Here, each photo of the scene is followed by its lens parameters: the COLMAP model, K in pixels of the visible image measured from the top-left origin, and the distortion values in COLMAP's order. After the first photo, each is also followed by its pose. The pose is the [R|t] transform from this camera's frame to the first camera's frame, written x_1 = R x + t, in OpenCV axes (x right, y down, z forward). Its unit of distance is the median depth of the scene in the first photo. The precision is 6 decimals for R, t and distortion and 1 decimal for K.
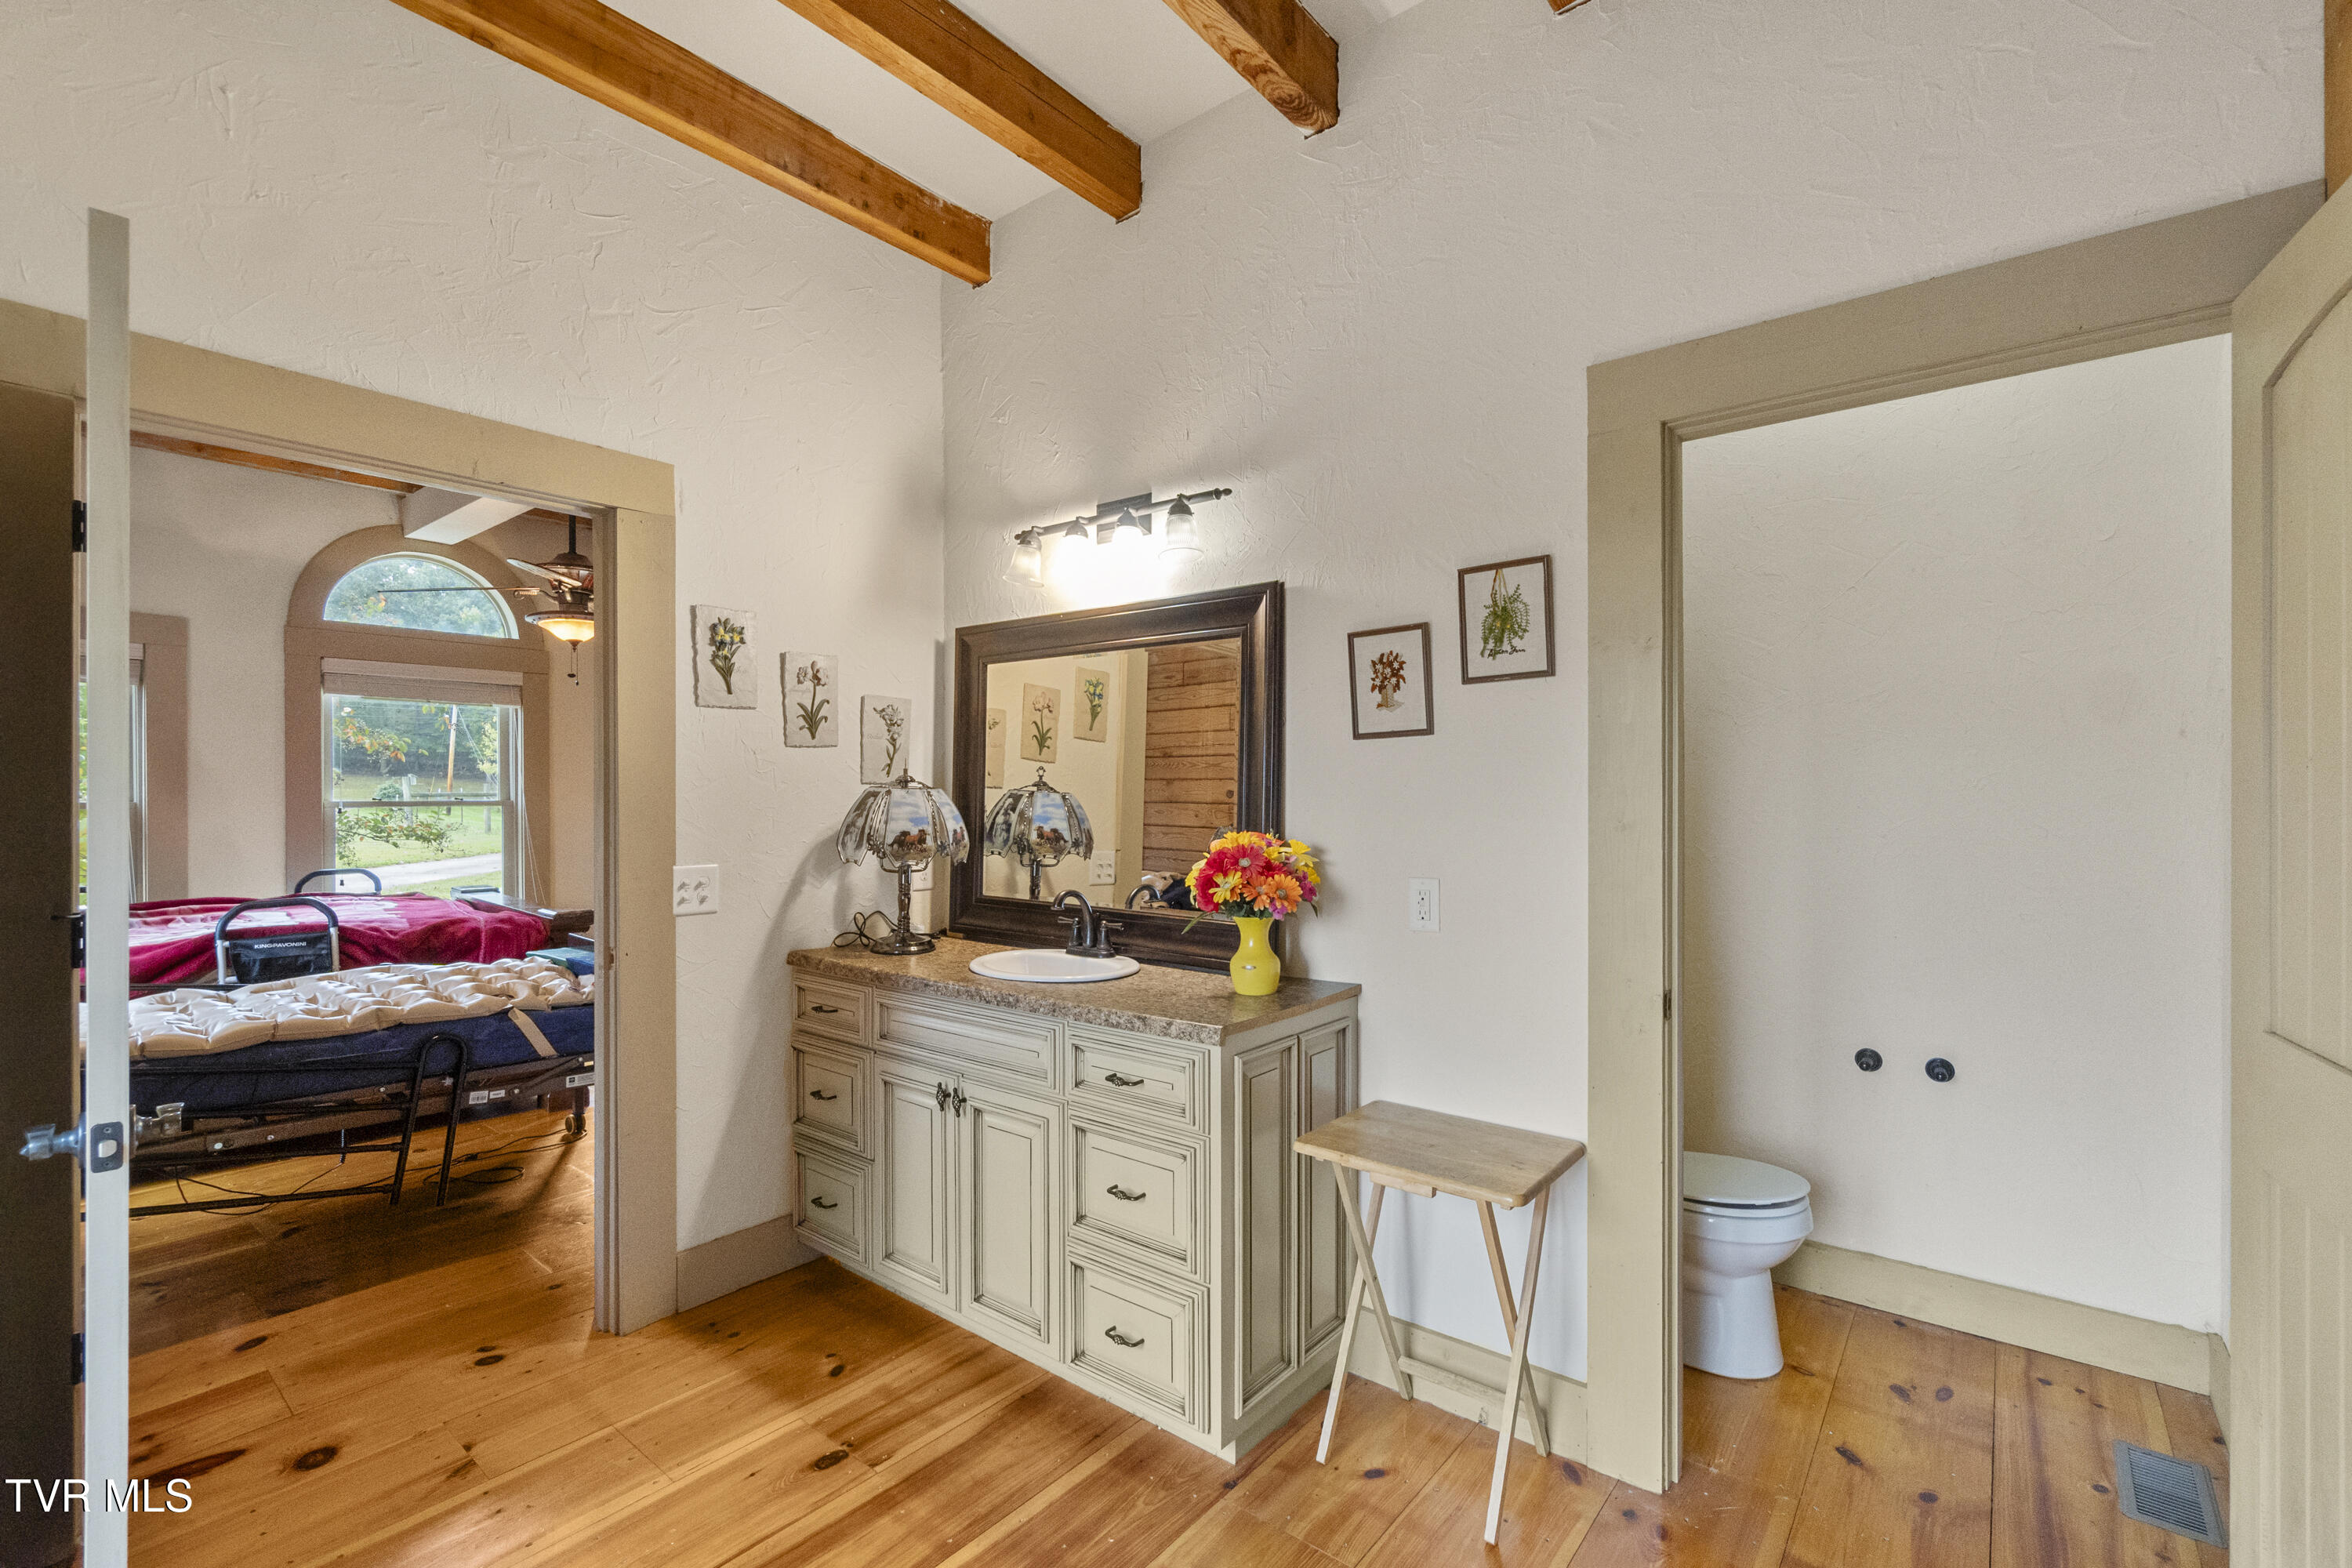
lens RADIAL K [[1026.2, 0, 1190.4], [0, 1026.2, 792.5], [0, 0, 1]] dist [-0.004686, 0.002233]
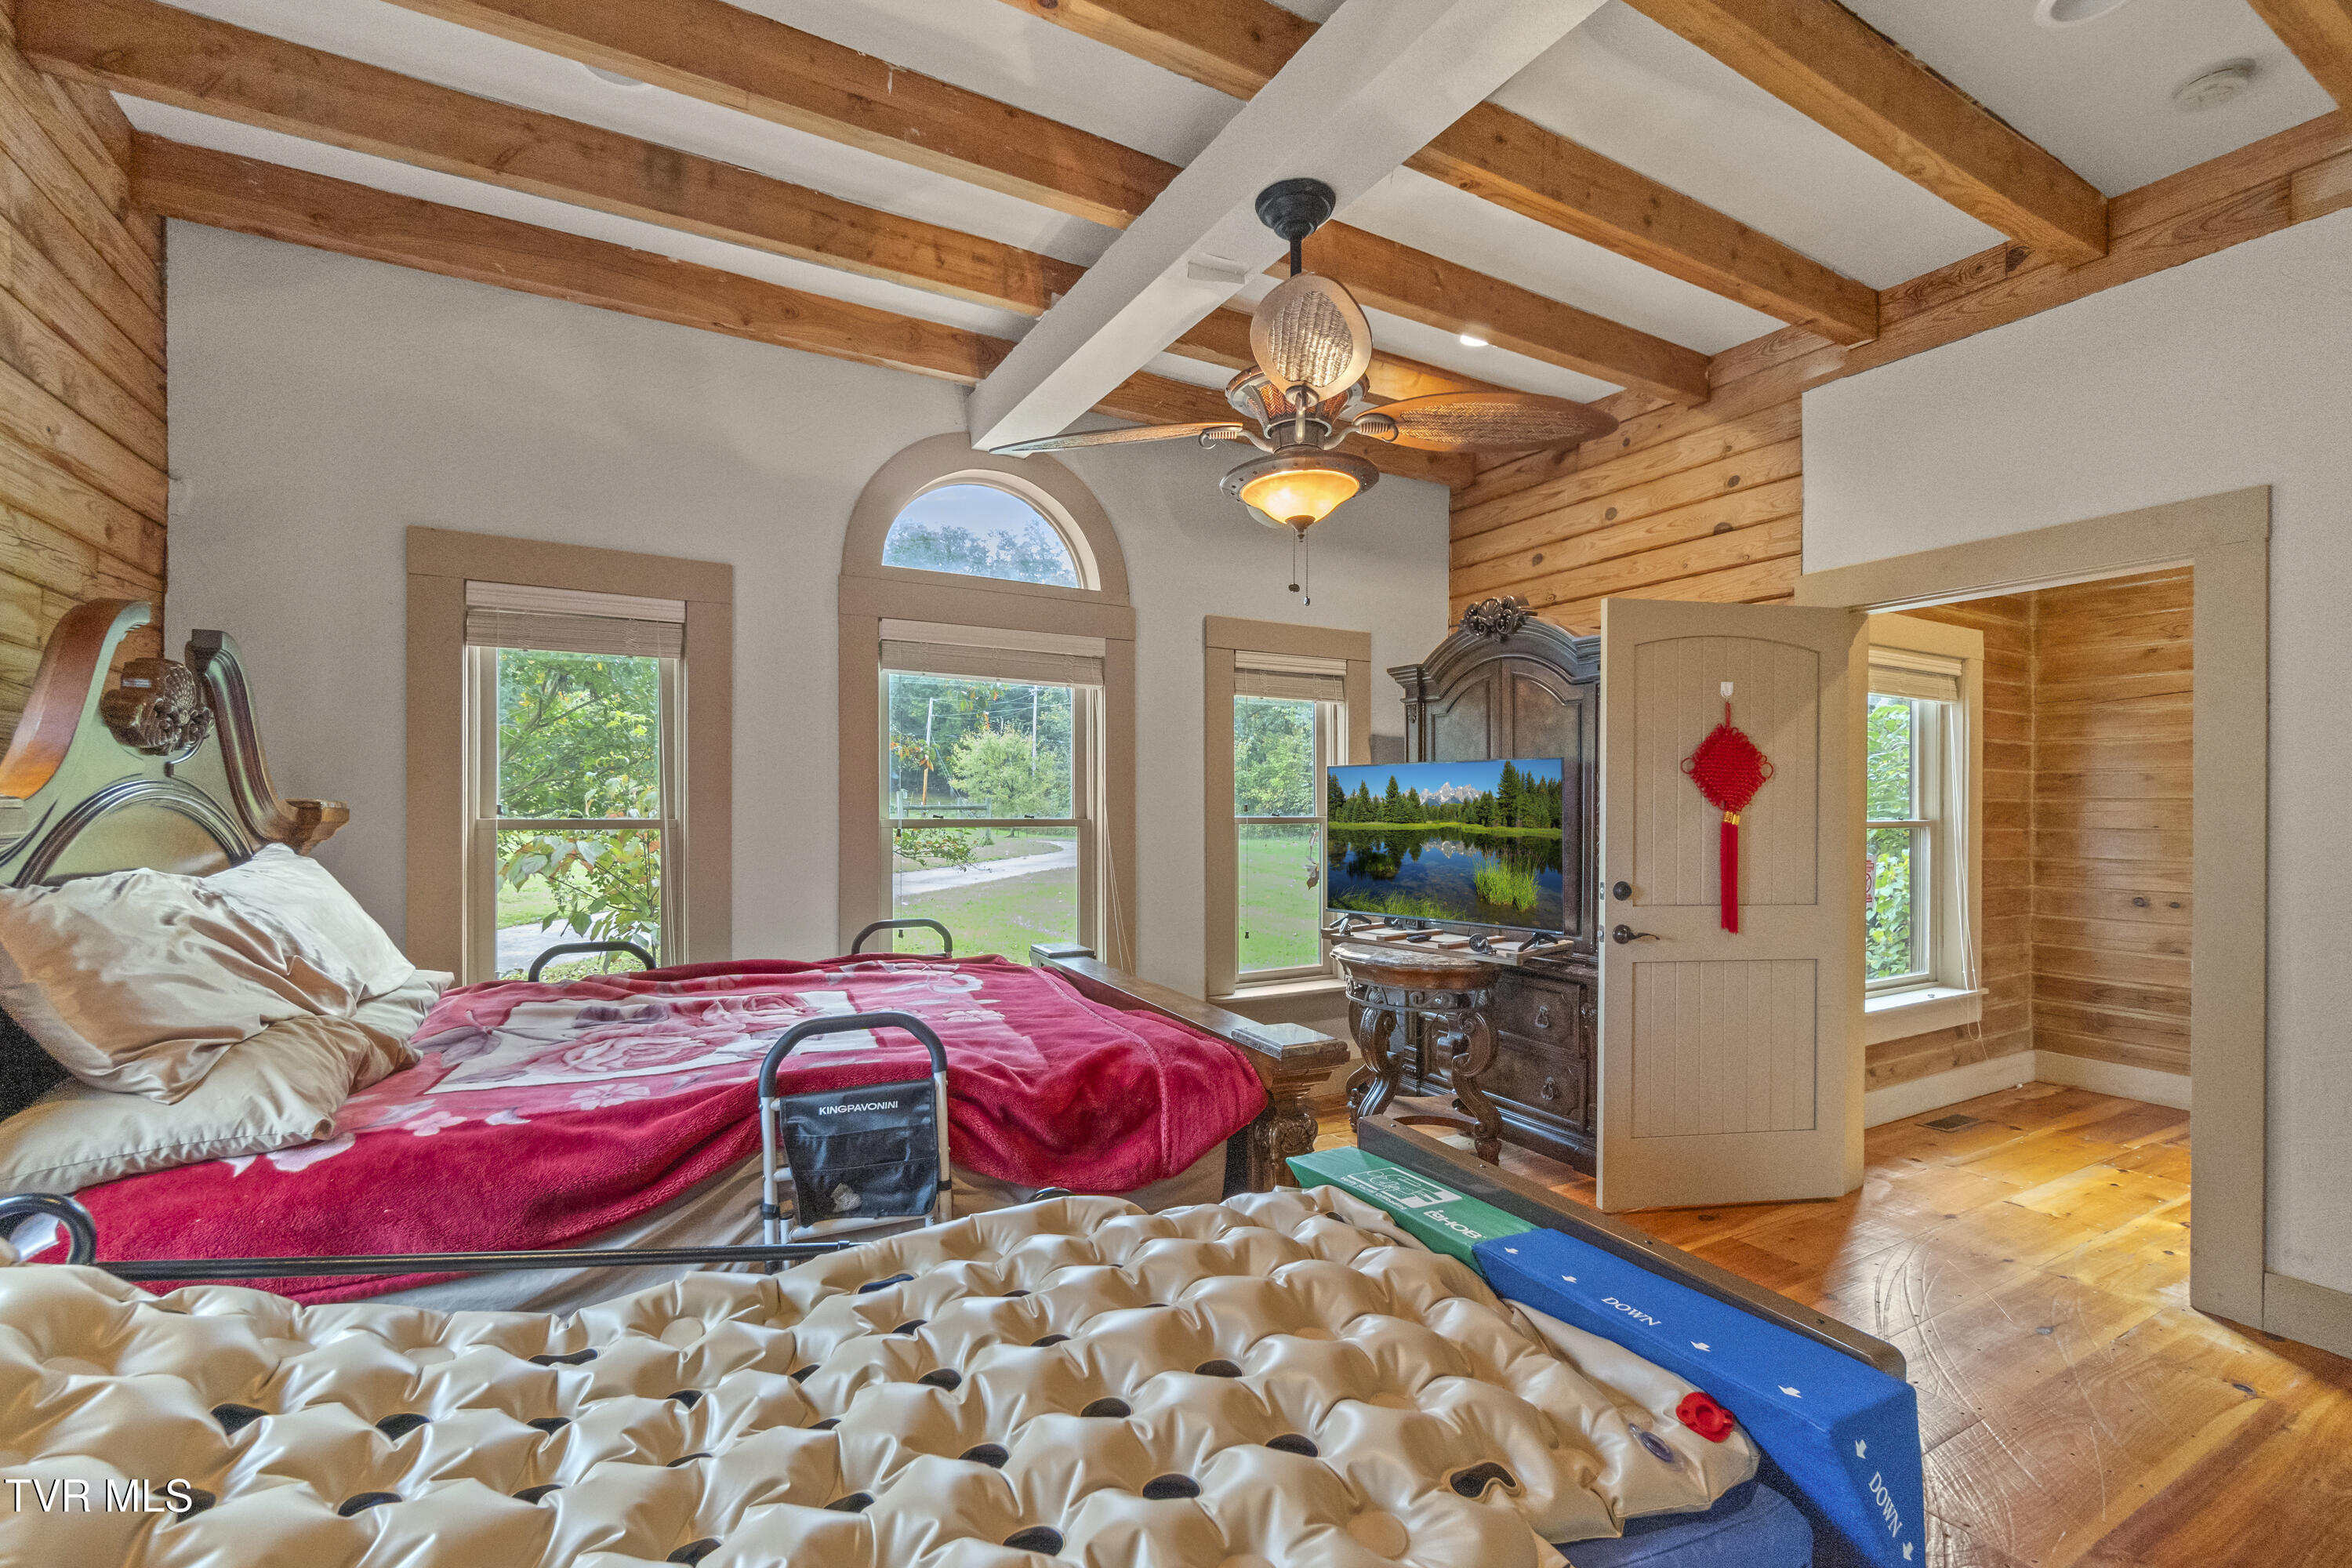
lens RADIAL K [[1026.2, 0, 1173.0], [0, 1026.2, 796.9], [0, 0, 1]] dist [-0.004686, 0.002233]
pose [[0.928664, -0.001587, -0.370919, -0.445090], [-0.002305, 0.999947, -0.010051, -0.000845], [0.370915, 0.010189, 0.928611, 0.467654]]
